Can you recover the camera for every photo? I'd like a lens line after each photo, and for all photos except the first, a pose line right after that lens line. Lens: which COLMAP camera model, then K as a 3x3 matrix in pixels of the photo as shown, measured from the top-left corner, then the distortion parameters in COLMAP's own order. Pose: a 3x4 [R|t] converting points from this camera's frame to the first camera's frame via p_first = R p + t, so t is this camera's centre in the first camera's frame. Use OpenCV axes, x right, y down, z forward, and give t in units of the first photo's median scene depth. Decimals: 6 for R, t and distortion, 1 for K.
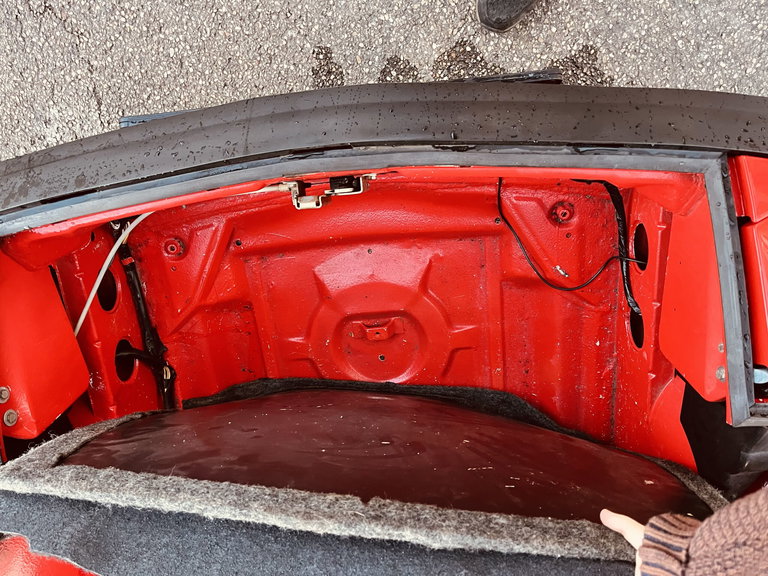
lens RADIAL K [[573.3, 0, 384.0], [0, 573.3, 288.0], [0, 0, 1]] dist [0.001715, -0.002079]
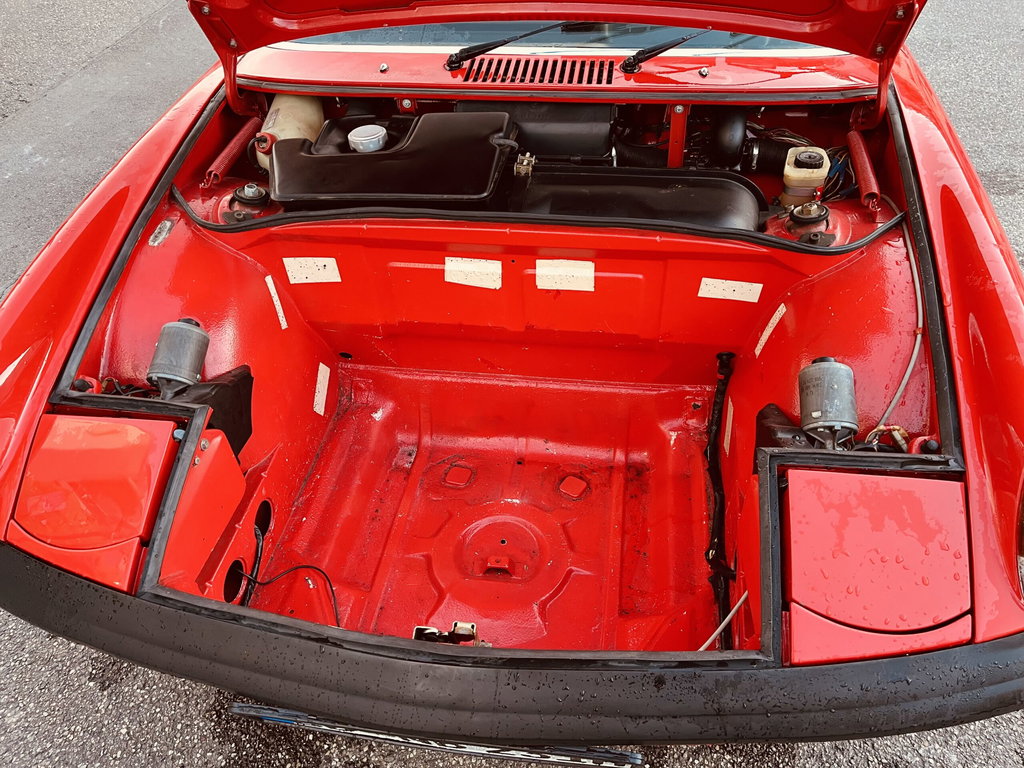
lens RADIAL K [[764.4, 0, 512.0], [0, 764.4, 384.0], [0, 0, 1]] dist [0.001715, -0.002079]
pose [[-0.963167, -0.095852, 0.251242, -0.402397], [0.200740, -0.877963, 0.434608, -0.263112], [0.178923, 0.469034, 0.864866, -0.370247]]
